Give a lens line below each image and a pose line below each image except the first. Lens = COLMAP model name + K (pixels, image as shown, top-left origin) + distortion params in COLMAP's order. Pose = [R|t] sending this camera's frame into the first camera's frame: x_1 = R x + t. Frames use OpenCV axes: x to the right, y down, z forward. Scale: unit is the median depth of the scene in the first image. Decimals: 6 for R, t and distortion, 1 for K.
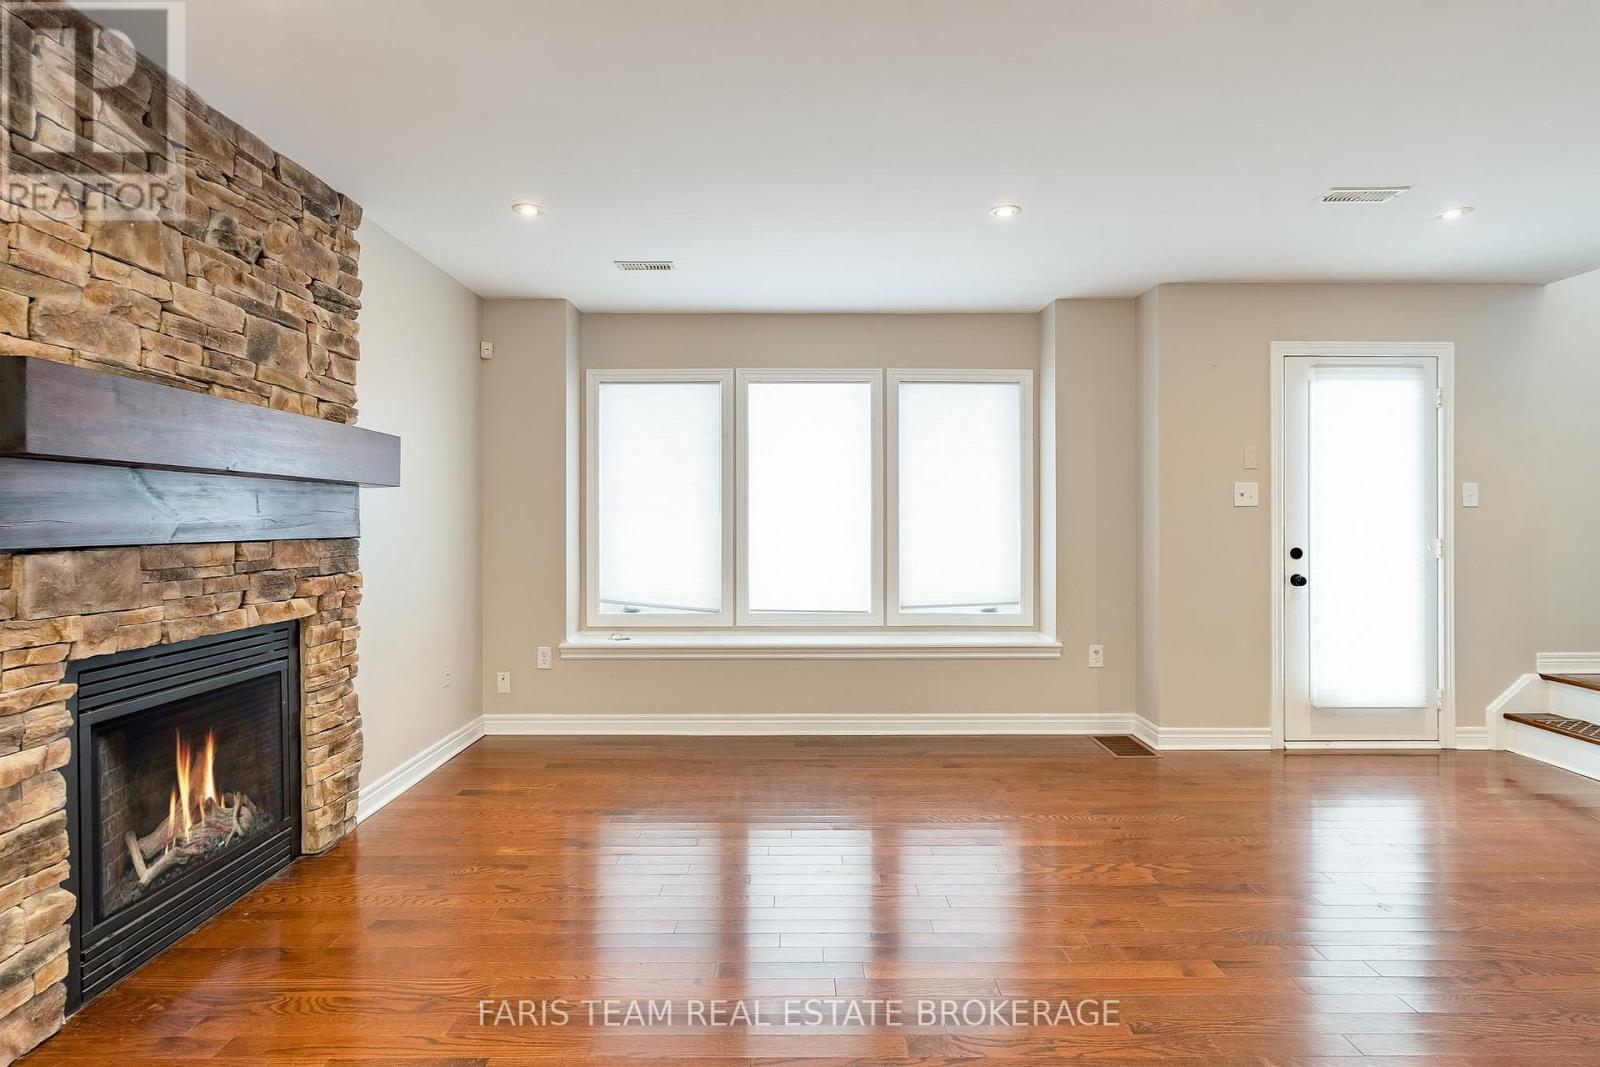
lens RADIAL K [[790.1, 0, 802.2], [0, 790.1, 510.8], [0, 0, 1]] dist [-0.004937, 0.001181]
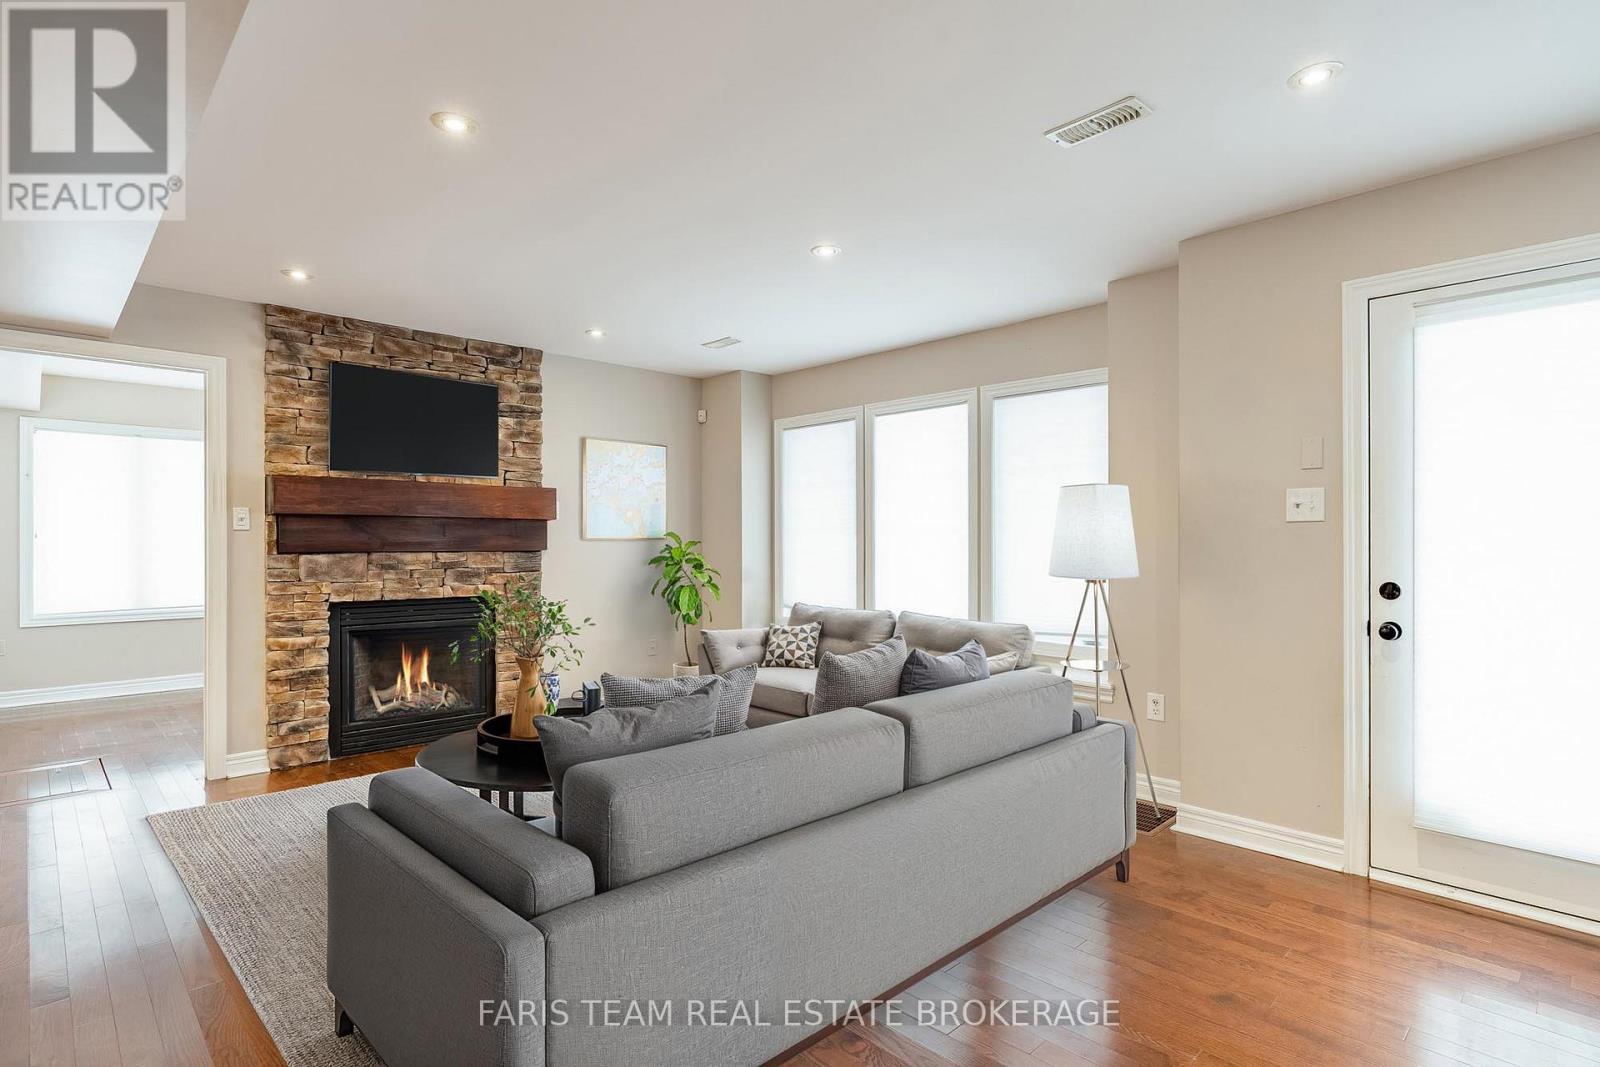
lens RADIAL K [[785.5, 0, 780.6], [0, 785.5, 538.1], [0, 0, 1]] dist [-0.001410, 0.000060]
pose [[0.694382, -0.001558, -0.719605, 1.274659], [0.007781, 0.999955, 0.005344, 0.002485], [0.719564, -0.009310, 0.694363, 0.284676]]
